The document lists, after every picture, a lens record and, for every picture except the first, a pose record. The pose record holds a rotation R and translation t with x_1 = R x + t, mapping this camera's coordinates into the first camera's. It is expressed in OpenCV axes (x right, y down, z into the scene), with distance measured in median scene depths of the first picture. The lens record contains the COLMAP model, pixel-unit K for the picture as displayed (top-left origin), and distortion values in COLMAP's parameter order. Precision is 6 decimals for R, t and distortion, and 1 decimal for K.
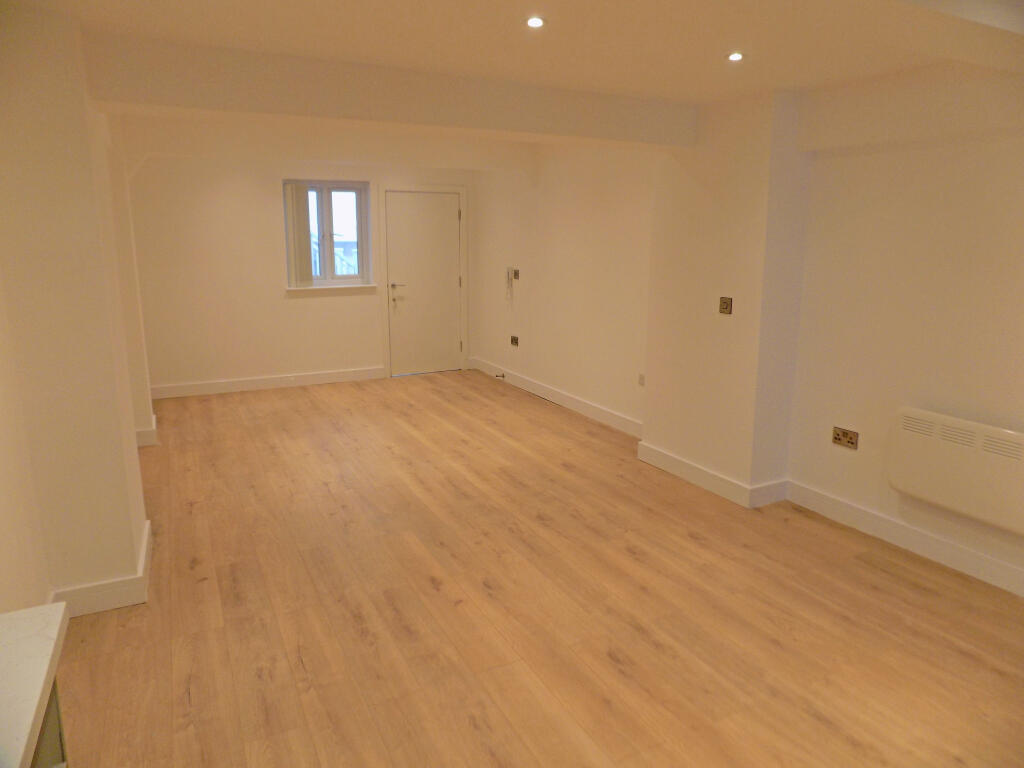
lens RADIAL K [[692.9, 0, 512.0], [0, 692.9, 384.0], [0, 0, 1]] dist [-0.078967, 0.091218]
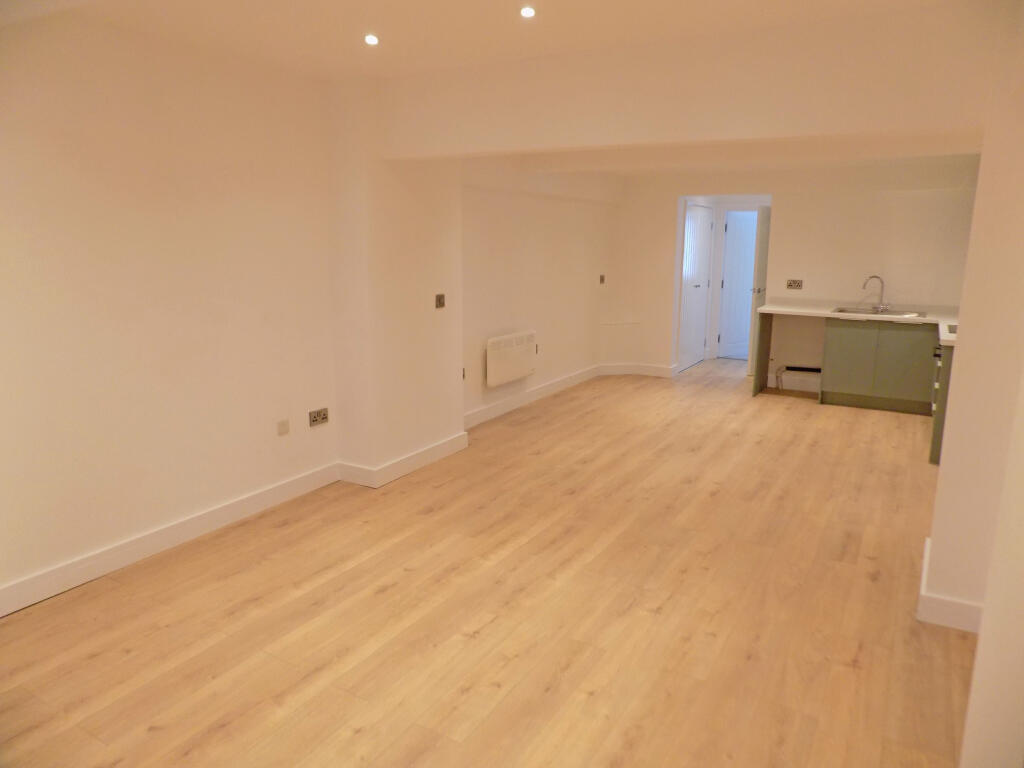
lens RADIAL K [[692.9, 0, 512.0], [0, 692.9, 384.0], [0, 0, 1]] dist [-0.078967, 0.091218]
pose [[-0.533838, -0.178524, 0.826526, -0.702210], [0.173286, 0.933617, 0.313577, -0.301389], [-0.827640, 0.310625, -0.467465, 1.334143]]
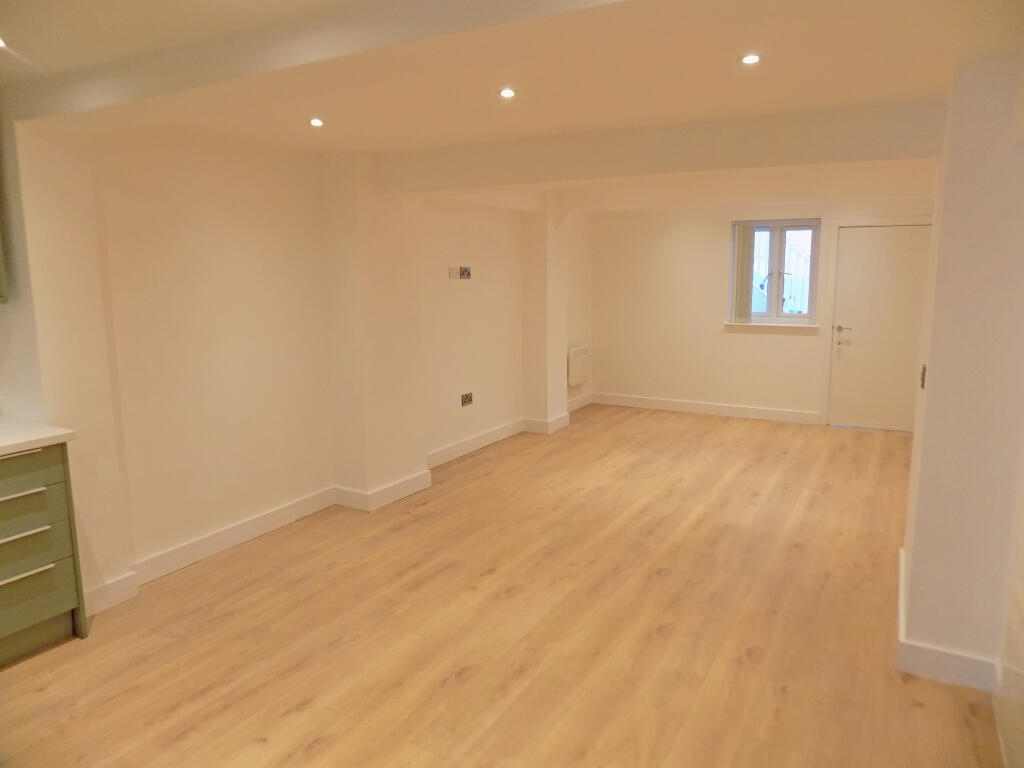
lens RADIAL K [[680.2, 0, 512.0], [0, 680.2, 384.0], [0, 0, 1]] dist [-0.081409, 0.057625]
pose [[0.550795, 0.132279, -0.824092, 0.565016], [-0.168091, 0.984711, 0.045714, -0.059711], [0.817539, 0.113343, 0.564609, 0.236448]]
